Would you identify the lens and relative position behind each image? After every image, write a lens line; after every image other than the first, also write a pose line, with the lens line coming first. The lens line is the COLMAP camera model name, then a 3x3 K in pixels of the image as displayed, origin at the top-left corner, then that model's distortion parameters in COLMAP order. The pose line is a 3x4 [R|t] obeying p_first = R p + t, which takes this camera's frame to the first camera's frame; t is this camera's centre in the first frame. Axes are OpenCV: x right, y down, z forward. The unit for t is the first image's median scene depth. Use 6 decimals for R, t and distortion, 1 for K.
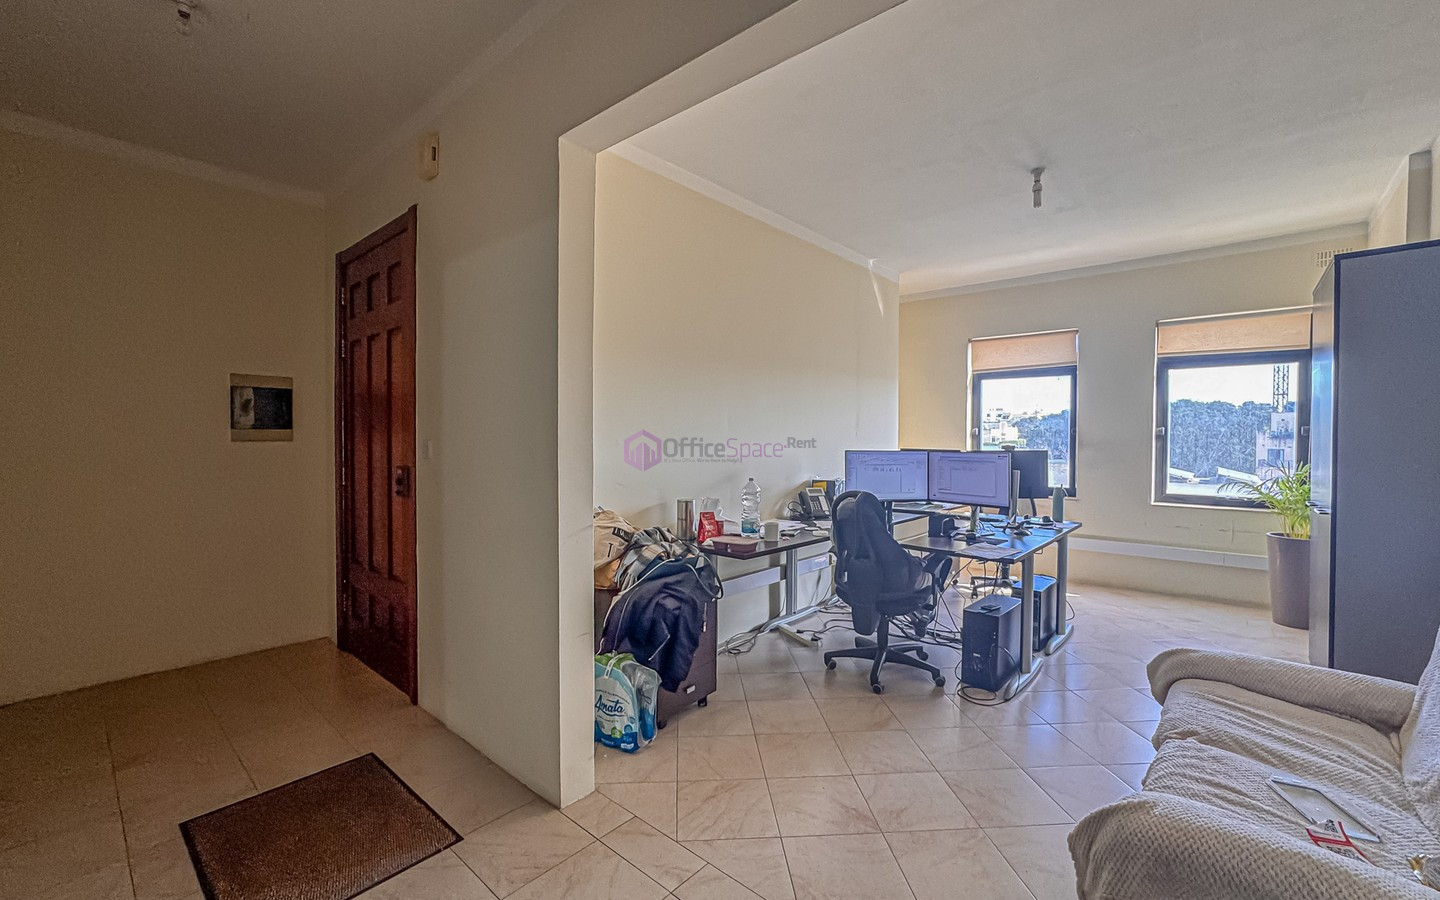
lens RADIAL K [[592.1, 0, 725.3], [0, 592.1, 448.4], [0, 0, 1]] dist [-0.038801, 0.015887]
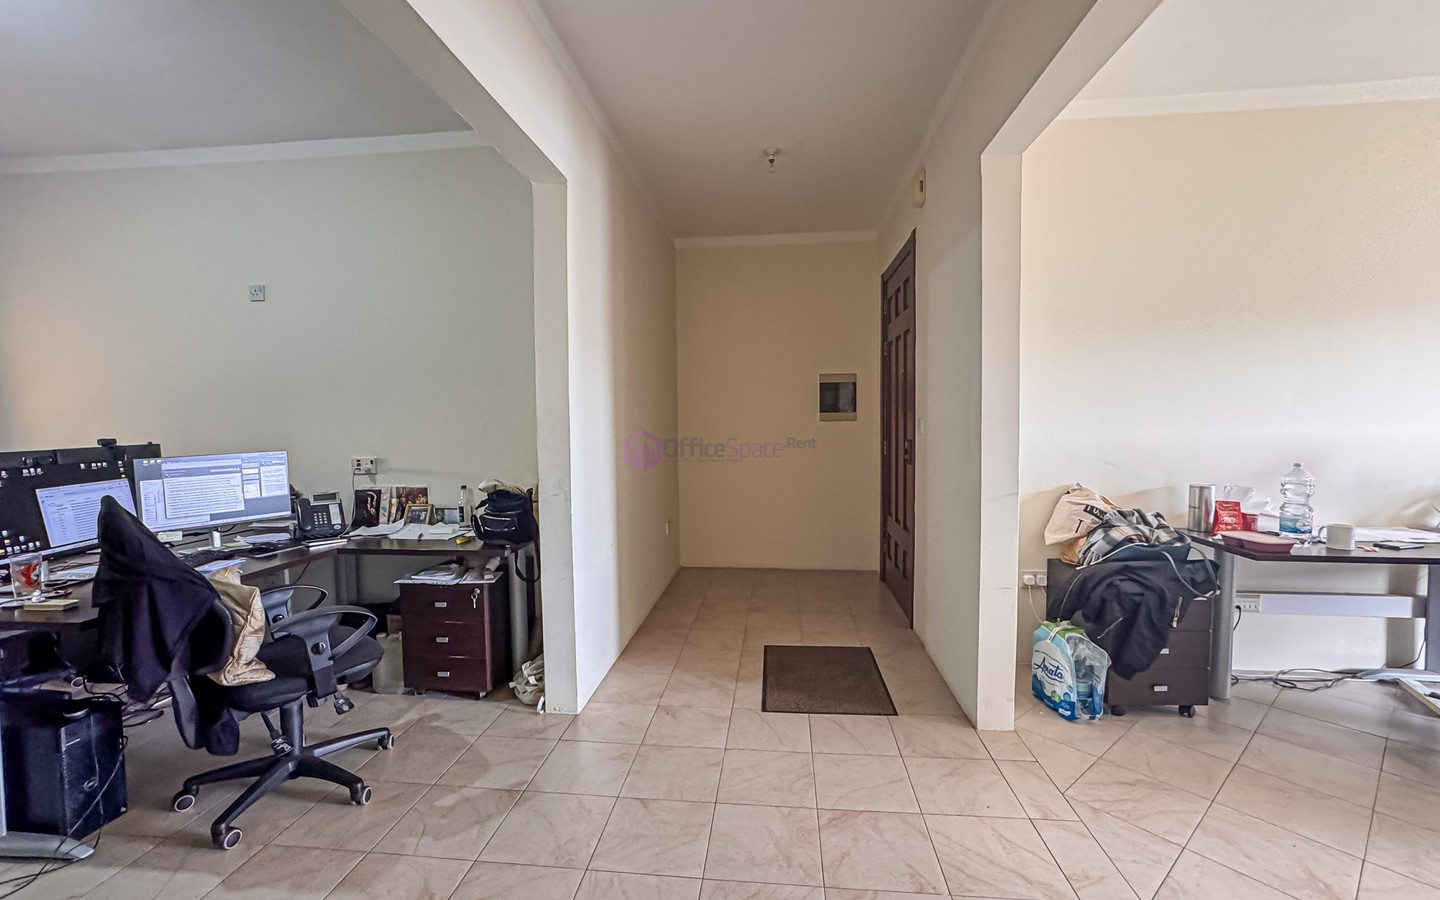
lens RADIAL K [[592.1, 0, 725.3], [0, 592.1, 448.4], [0, 0, 1]] dist [-0.038801, 0.015887]
pose [[0.581940, 0.026643, -0.812795, 0.226766], [-0.001256, 0.999491, 0.031864, 0.007897], [0.813231, -0.017522, 0.581677, -0.056529]]
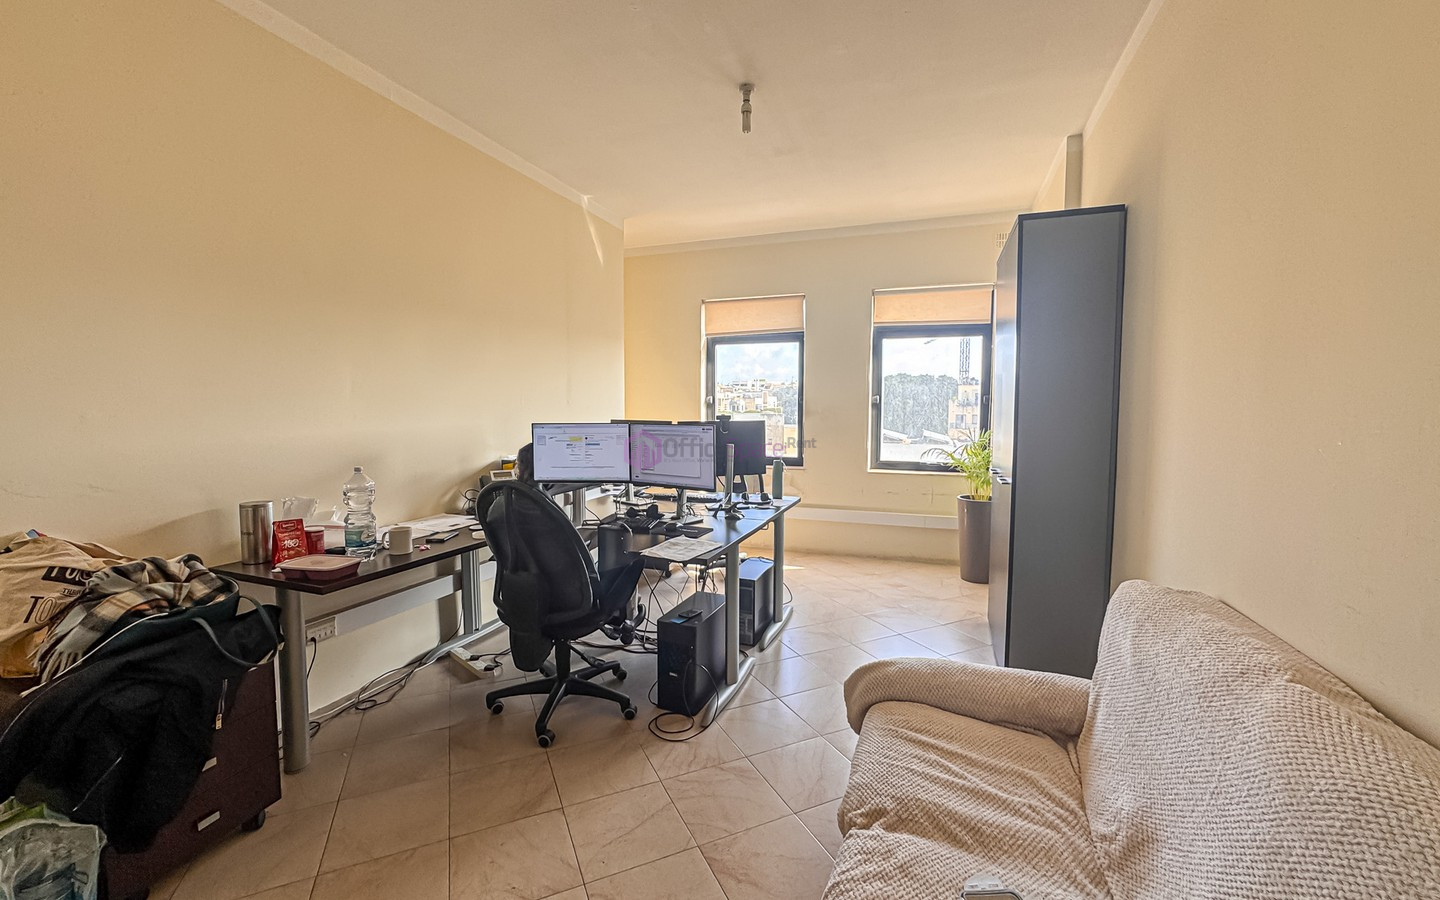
lens RADIAL K [[592.1, 0, 725.3], [0, 592.1, 448.4], [0, 0, 1]] dist [-0.038801, 0.015887]
pose [[0.928875, -0.027648, 0.369360, 0.192753], [0.007757, 0.998444, 0.055229, -0.005888], [-0.370312, -0.048435, 0.927644, 0.217067]]
